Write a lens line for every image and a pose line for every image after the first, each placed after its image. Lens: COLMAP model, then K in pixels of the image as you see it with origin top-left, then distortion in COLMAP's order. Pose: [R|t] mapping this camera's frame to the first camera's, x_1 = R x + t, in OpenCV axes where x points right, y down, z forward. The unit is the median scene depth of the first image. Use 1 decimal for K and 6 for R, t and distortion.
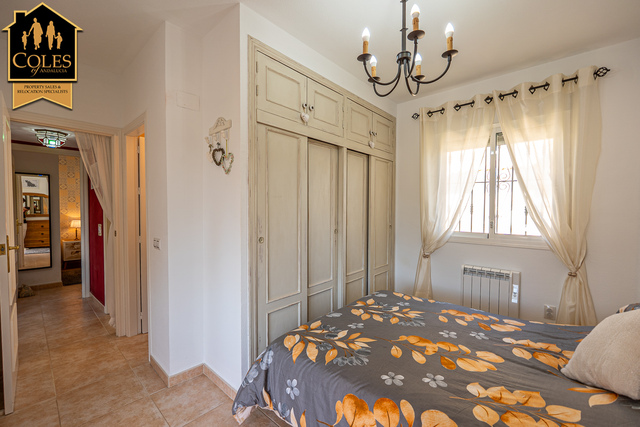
lens RADIAL K [[269.7, 0, 318.2], [0, 269.7, 213.8], [0, 0, 1]] dist [-0.001600, -0.000084]
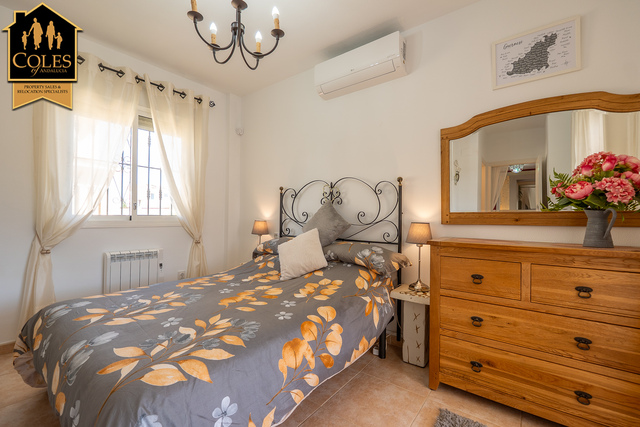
lens RADIAL K [[269.7, 0, 318.2], [0, 269.7, 213.8], [0, 0, 1]] dist [-0.001600, -0.000084]
pose [[-0.061344, 0.000792, 0.998116, -0.665175], [0.004920, 0.999988, -0.000491, 0.124258], [-0.998105, 0.004881, -0.061348, 0.675541]]
